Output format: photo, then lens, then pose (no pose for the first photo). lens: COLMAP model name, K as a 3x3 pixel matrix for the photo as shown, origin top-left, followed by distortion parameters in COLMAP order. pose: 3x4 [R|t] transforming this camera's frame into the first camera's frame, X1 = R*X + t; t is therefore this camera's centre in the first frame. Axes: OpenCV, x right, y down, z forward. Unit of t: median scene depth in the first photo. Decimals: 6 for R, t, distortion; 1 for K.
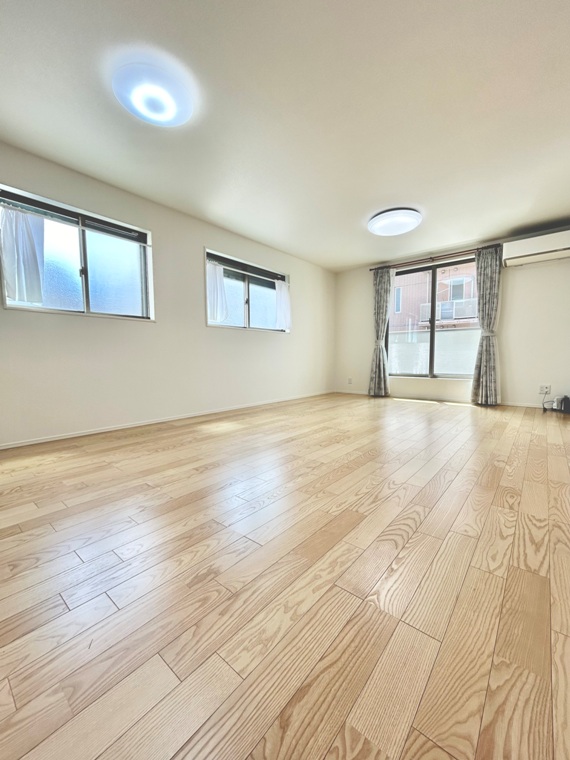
lens RADIAL K [[309.9, 0, 287.0], [0, 309.9, 381.5], [0, 0, 1]] dist [-0.006505, -0.002450]
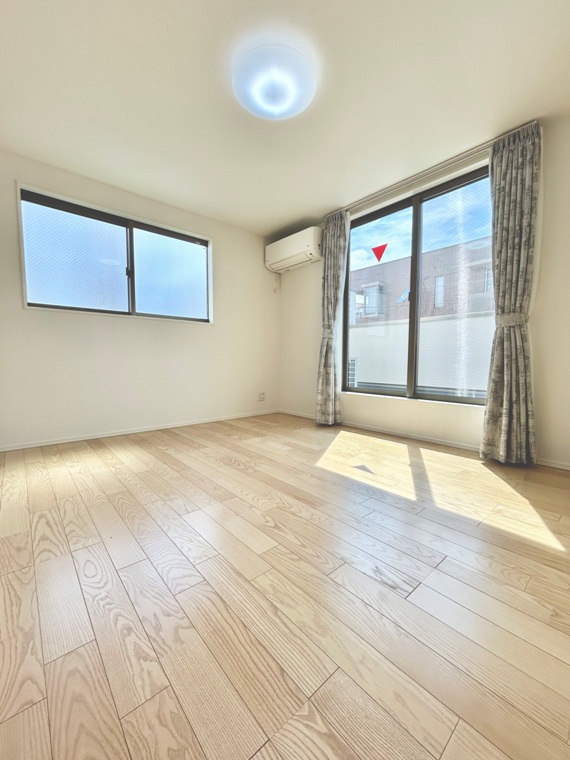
lens RADIAL K [[309.9, 0, 300.3], [0, 309.9, 380.4], [0, 0, 1]] dist [-0.006505, -0.002450]
pose [[0.990330, 0.018869, -0.137444, 0.337946], [-0.020408, 0.999744, -0.009796, -0.032221], [0.137224, 0.012507, 0.990461, 0.407107]]
